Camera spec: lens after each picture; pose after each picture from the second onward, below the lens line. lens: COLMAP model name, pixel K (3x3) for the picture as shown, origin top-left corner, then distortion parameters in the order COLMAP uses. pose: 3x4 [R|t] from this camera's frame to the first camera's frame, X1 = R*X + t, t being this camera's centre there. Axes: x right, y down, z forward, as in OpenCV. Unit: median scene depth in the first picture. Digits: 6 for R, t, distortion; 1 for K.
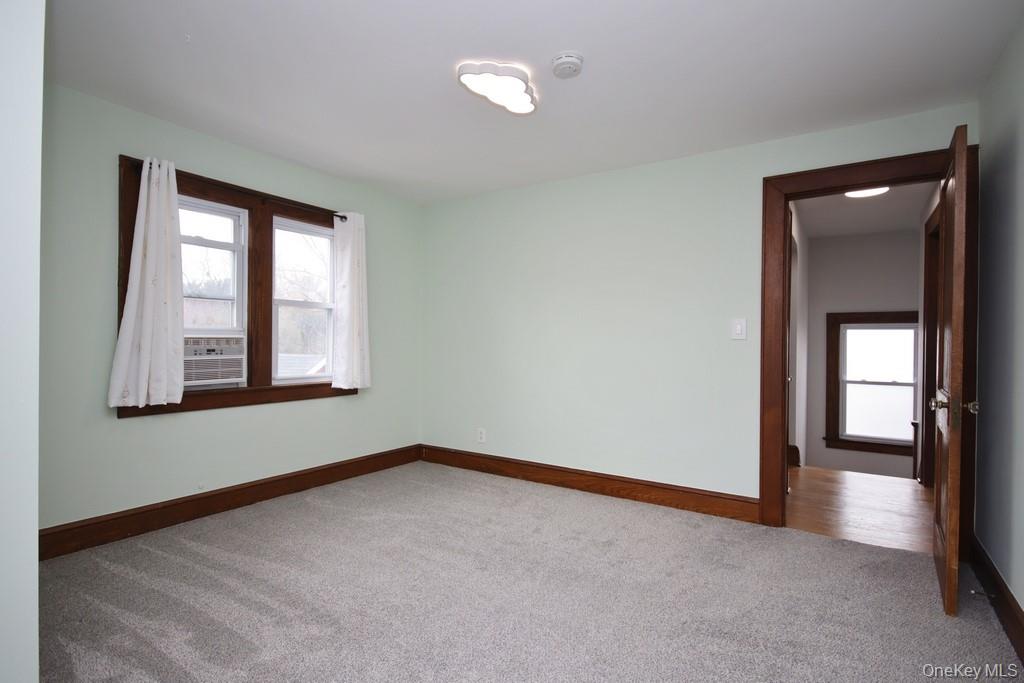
lens RADIAL K [[506.4, 0, 515.3], [0, 506.4, 342.6], [0, 0, 1]] dist [0.000199, 0.000066]
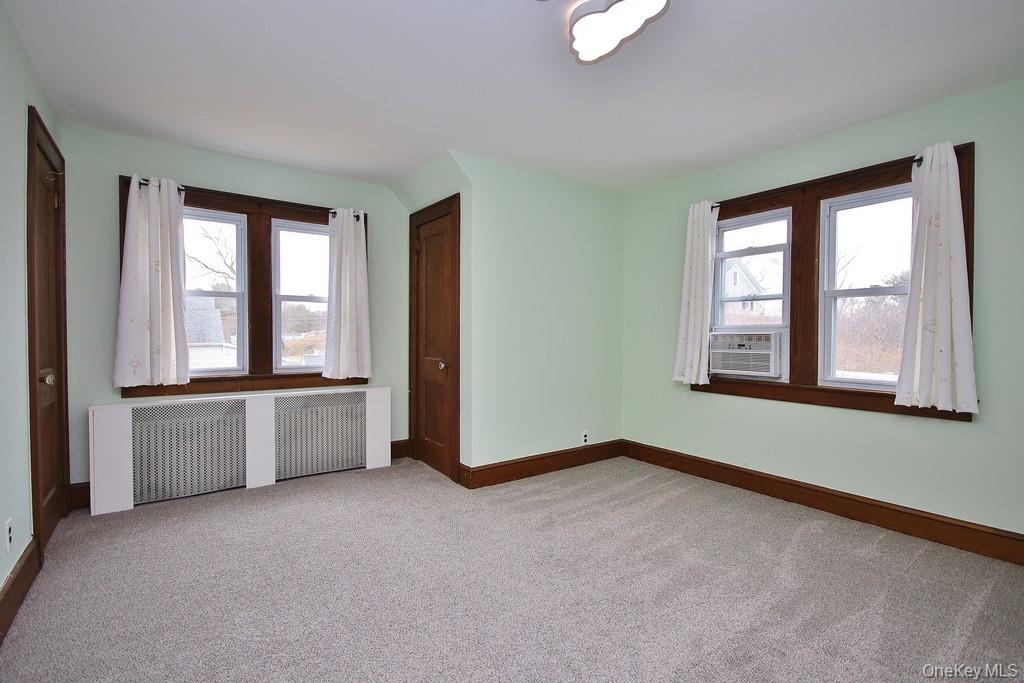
lens RADIAL K [[473.9, 0, 513.1], [0, 473.9, 343.8], [0, 0, 1]] dist [0.005719, 0.000628]
pose [[-0.358269, 0.009223, -0.933573, 0.592379], [-0.010552, 0.999847, 0.013927, 0.002252], [0.933559, 0.014840, -0.358117, 0.897340]]
